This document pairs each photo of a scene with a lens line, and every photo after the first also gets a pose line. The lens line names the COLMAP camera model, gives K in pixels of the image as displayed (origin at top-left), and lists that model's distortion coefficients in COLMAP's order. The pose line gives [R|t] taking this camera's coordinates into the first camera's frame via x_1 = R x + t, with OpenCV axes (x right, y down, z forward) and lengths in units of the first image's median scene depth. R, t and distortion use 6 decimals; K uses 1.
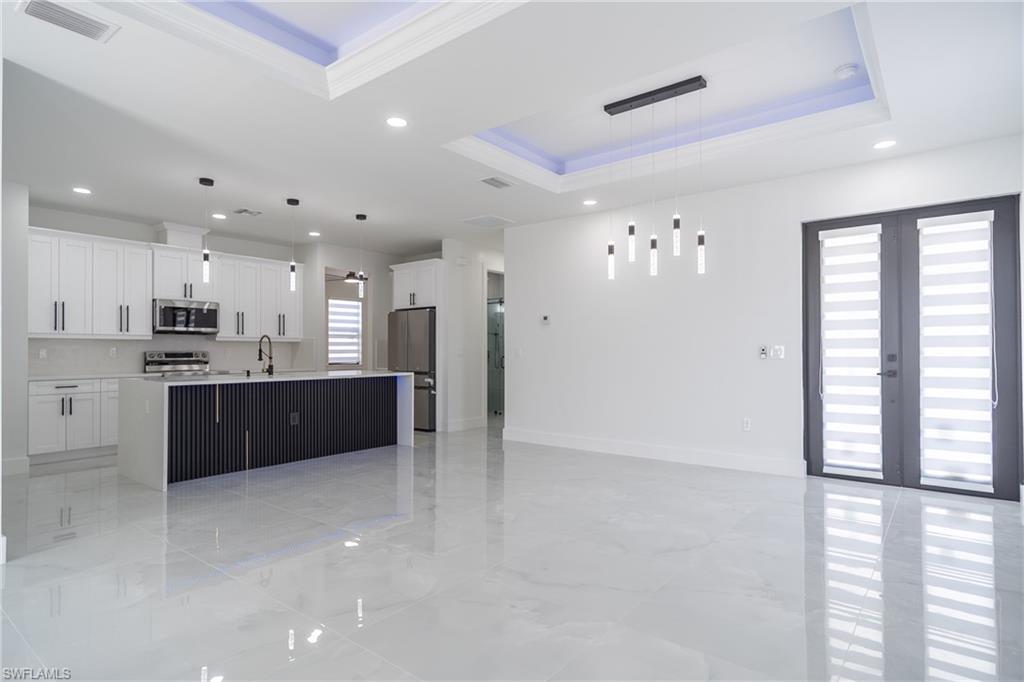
lens RADIAL K [[550.5, 0, 509.0], [0, 550.5, 345.9], [0, 0, 1]] dist [0.003769, 0.001651]
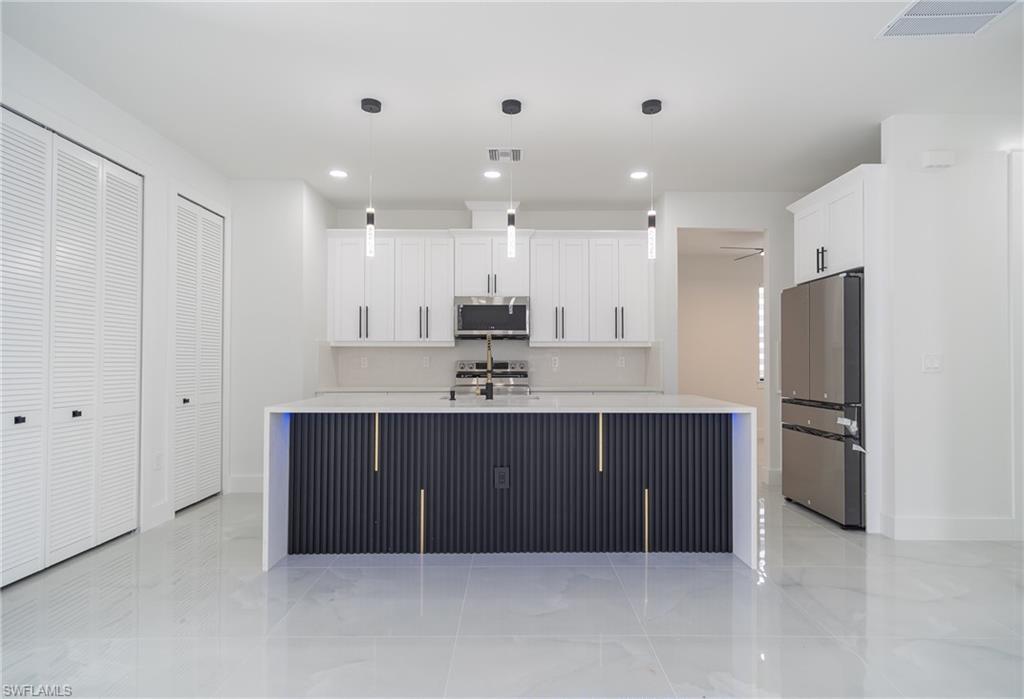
lens RADIAL K [[564.9, 0, 517.8], [0, 564.9, 355.1], [0, 0, 1]] dist [0.014133, 0.000261]
pose [[0.626595, -0.005232, -0.779327, 0.080377], [0.006484, 0.999978, -0.001500, 0.003749], [0.779318, -0.004113, 0.626615, 0.613392]]
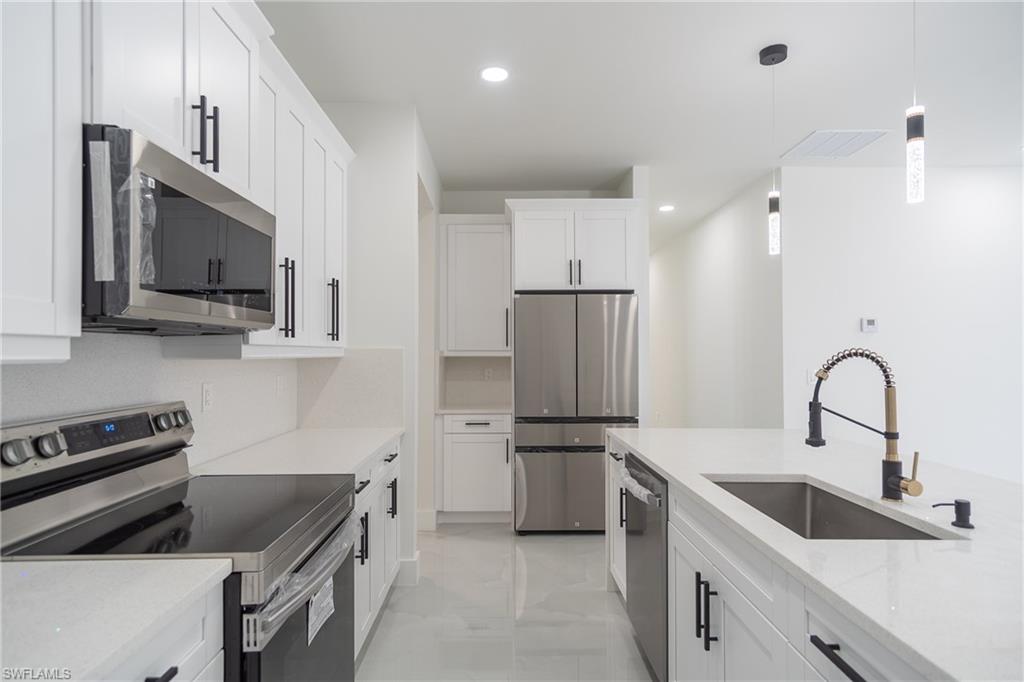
lens RADIAL K [[550.5, 0, 503.7], [0, 550.5, 343.9], [0, 0, 1]] dist [0.003769, 0.001651]
pose [[0.781984, 0.013282, 0.623157, -0.733777], [-0.008674, 0.999908, -0.010427, -0.018466], [-0.623238, 0.002749, 0.782028, 0.886448]]
